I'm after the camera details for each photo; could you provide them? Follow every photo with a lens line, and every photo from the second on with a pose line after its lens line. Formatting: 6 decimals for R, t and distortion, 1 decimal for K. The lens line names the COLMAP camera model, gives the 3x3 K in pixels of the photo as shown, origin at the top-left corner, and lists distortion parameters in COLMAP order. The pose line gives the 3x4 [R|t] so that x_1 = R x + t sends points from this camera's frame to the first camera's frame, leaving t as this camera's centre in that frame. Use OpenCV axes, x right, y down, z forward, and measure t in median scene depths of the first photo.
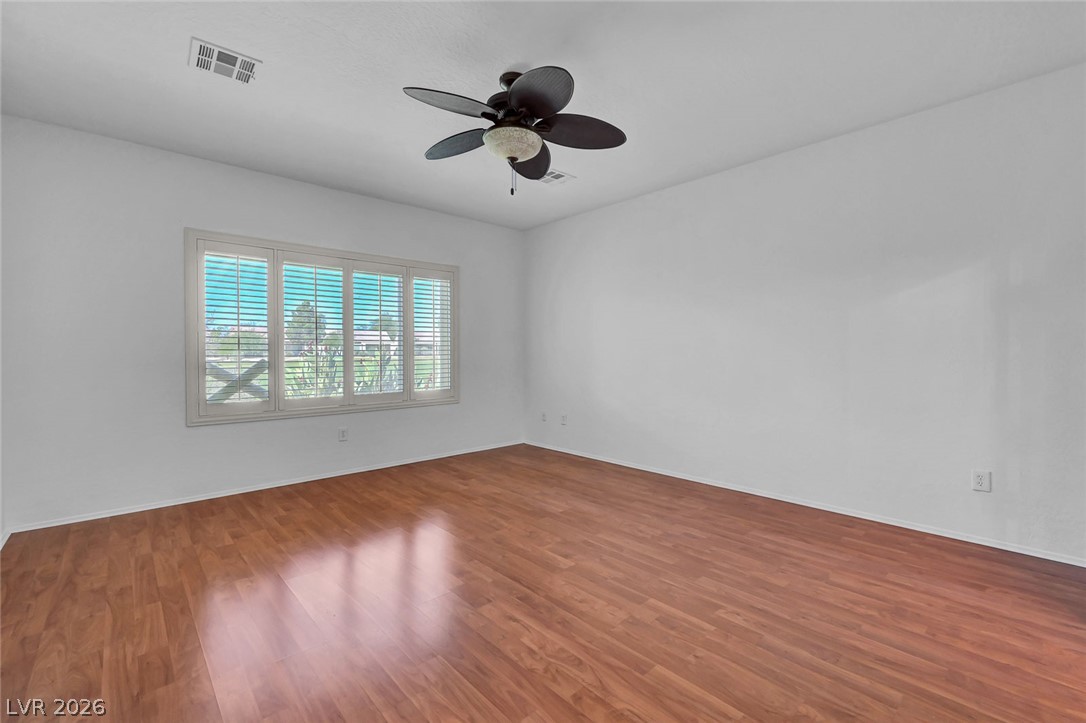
lens RADIAL K [[462.0, 0, 540.9], [0, 462.0, 356.9], [0, 0, 1]] dist [-0.014050, 0.000445]
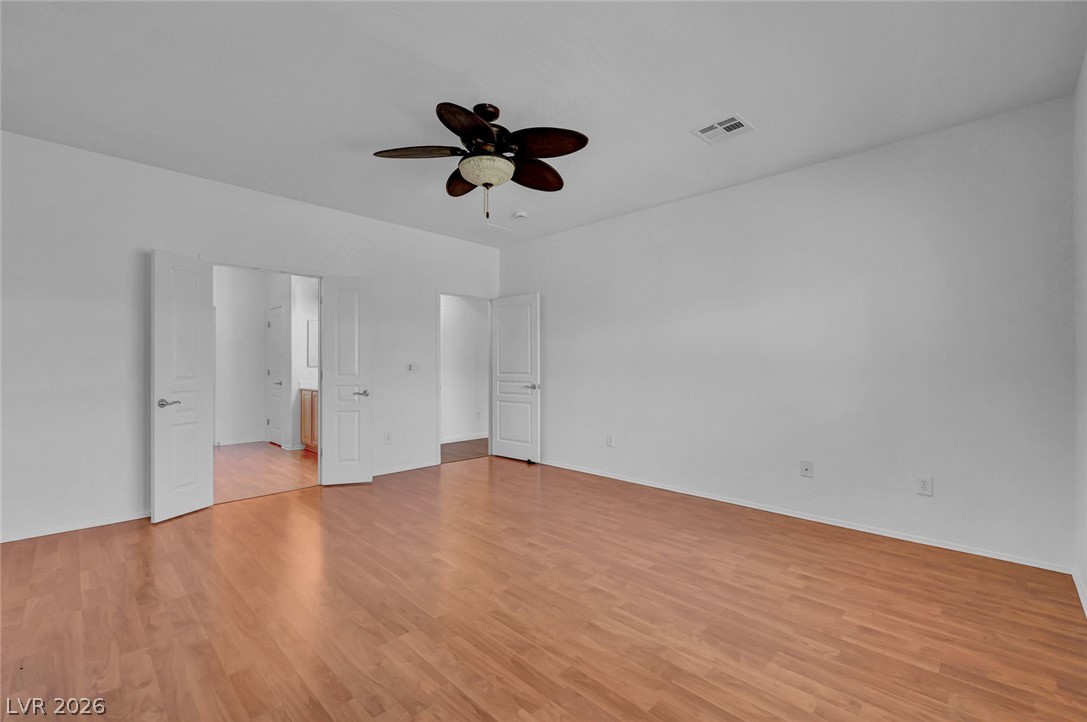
lens RADIAL K [[462.5, 0, 542.4], [0, 462.5, 362.7], [0, 0, 1]] dist [-0.014050, 0.000445]
pose [[-0.998469, -0.000011, -0.055321, -0.110265], [-0.000142, 0.999997, 0.002369, -0.016649], [0.055321, 0.002373, -0.998466, 1.777136]]
